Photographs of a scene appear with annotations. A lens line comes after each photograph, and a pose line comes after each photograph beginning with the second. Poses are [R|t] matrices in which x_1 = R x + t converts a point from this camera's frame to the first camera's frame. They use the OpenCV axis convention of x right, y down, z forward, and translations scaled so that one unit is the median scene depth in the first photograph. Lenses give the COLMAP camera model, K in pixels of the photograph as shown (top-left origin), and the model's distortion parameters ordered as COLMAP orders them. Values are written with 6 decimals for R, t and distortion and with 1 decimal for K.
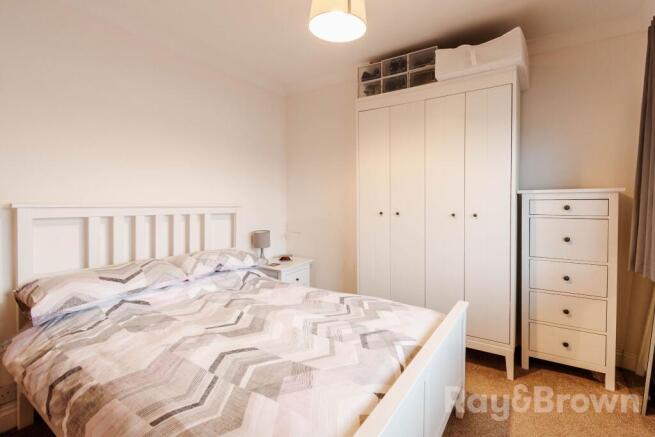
lens RADIAL K [[317.9, 0, 326.9], [0, 317.9, 207.9], [0, 0, 1]] dist [0.004364, 0.000157]
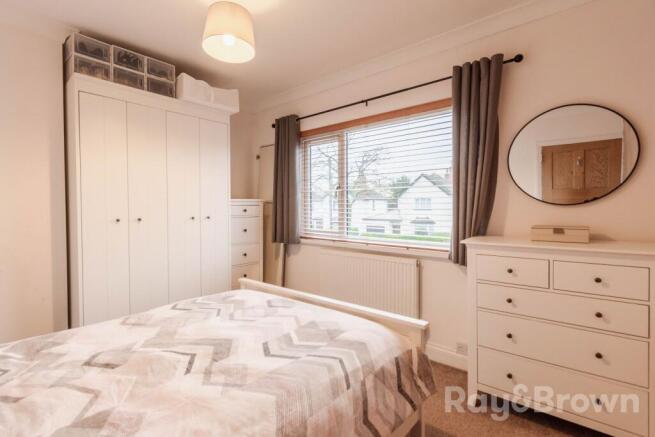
lens RADIAL K [[317.9, 0, 326.9], [0, 317.9, 207.9], [0, 0, 1]] dist [0.004364, 0.000157]
pose [[0.091192, 0.000854, 0.995833, -0.903601], [0.032302, 0.999471, -0.003815, 0.006648], [-0.995309, 0.032515, 0.091116, 0.496157]]
